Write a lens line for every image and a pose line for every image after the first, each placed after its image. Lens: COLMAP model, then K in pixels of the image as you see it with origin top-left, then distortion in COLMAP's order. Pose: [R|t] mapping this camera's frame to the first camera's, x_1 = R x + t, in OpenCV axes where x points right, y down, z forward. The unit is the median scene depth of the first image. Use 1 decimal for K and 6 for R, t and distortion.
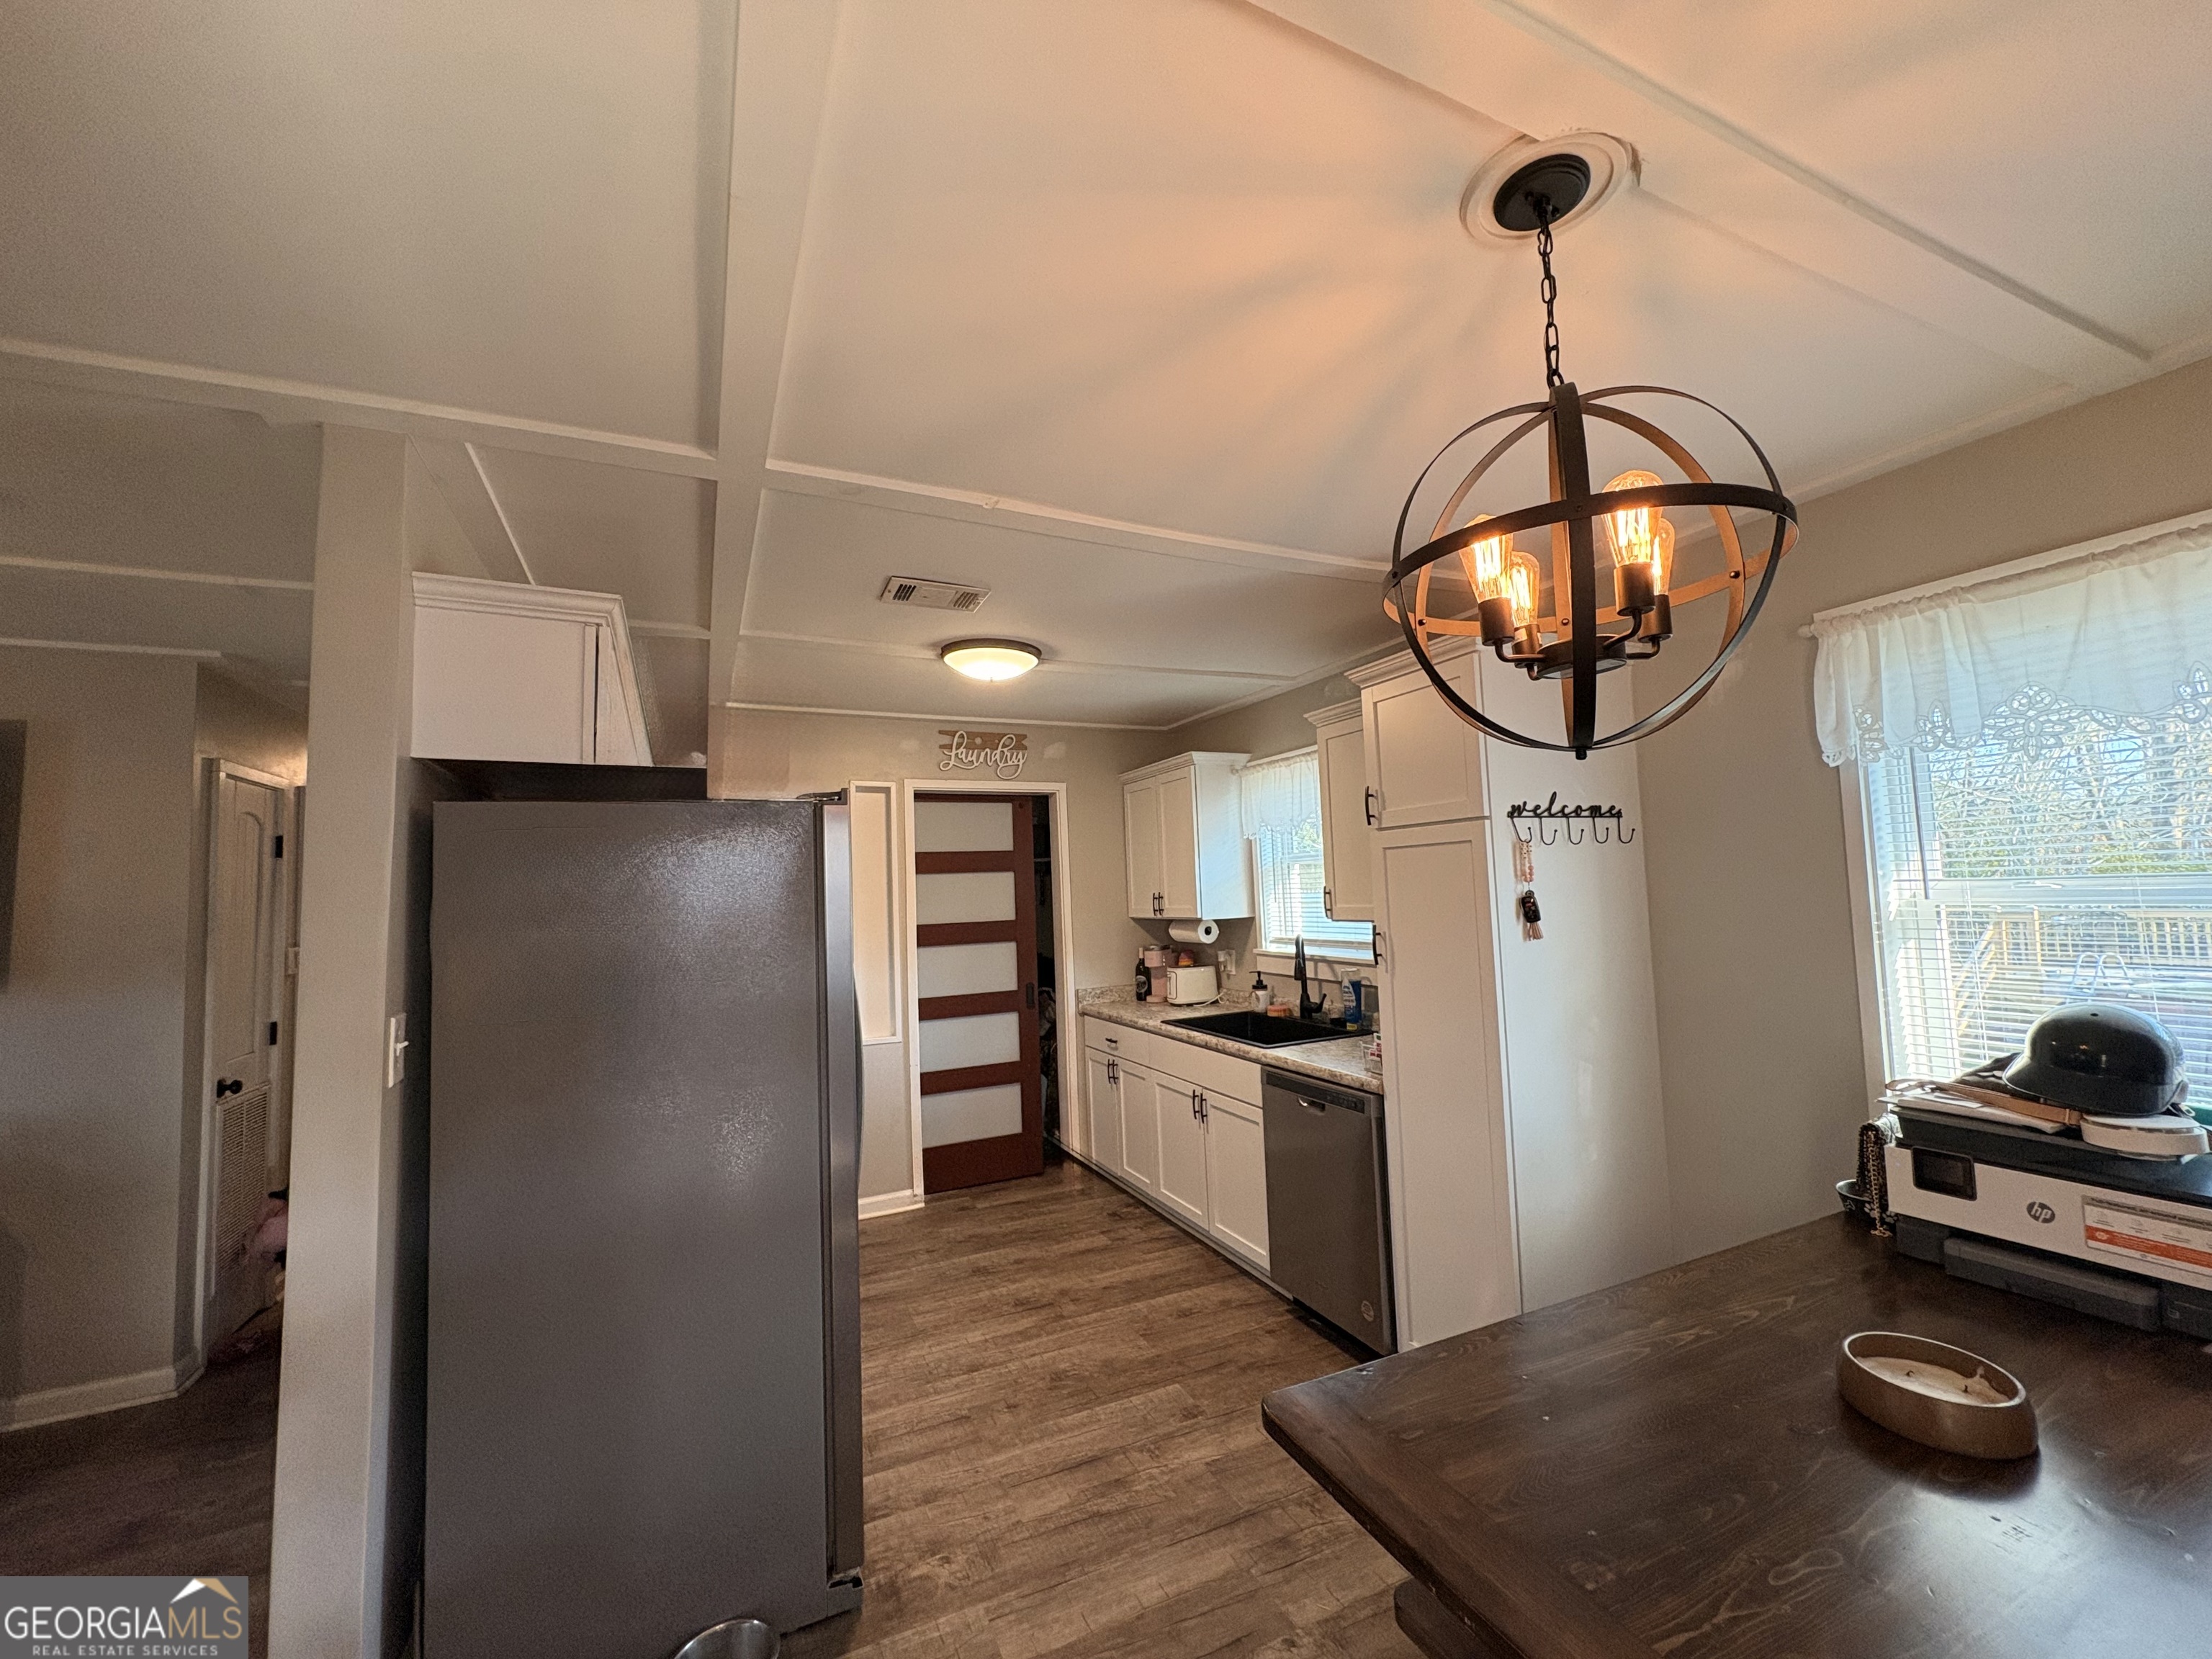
lens RADIAL K [[887.5, 0, 1101.5], [0, 887.5, 836.3], [0, 0, 1]] dist [-0.000678, 0.000001]
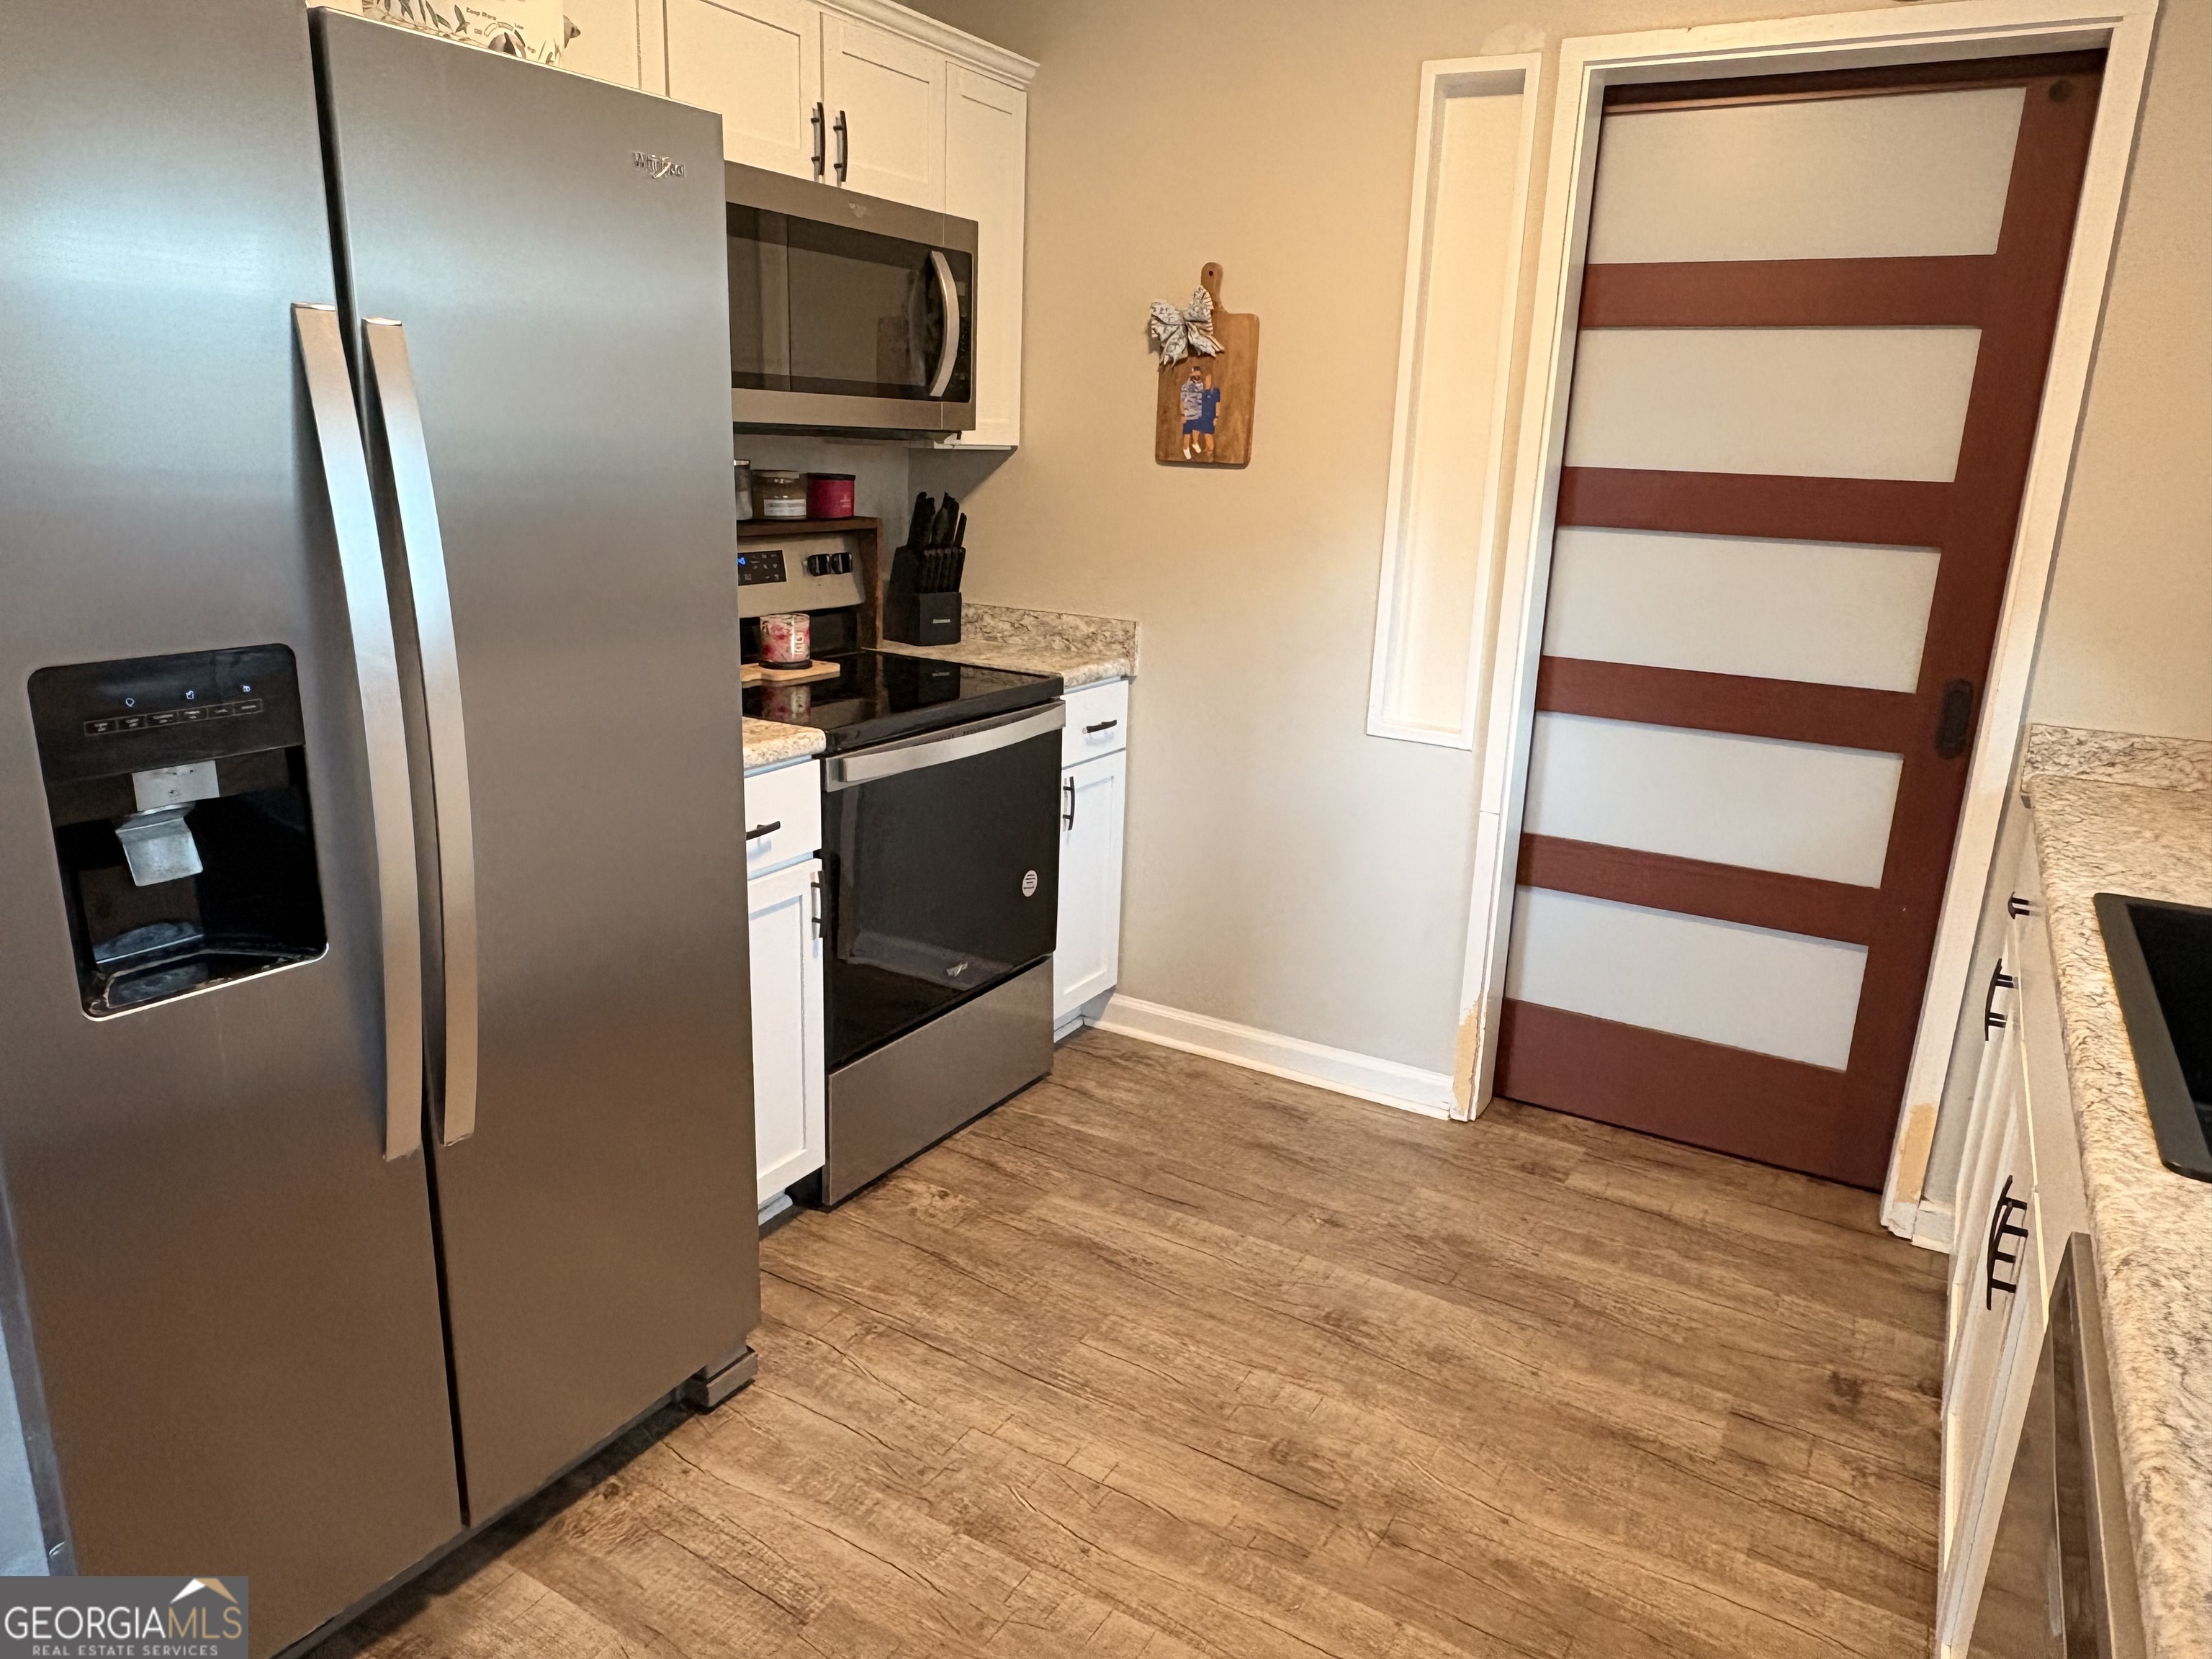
lens RADIAL K [[1480.0, 0, 1107.4], [0, 1480.0, 817.8], [0, 0, 1]] dist [0.001635, 0.000338]
pose [[0.565063, 0.266587, -0.780791, 0.253285], [-0.002882, 0.946991, 0.321247, 0.046491], [0.825042, -0.179275, 0.535878, 0.545403]]
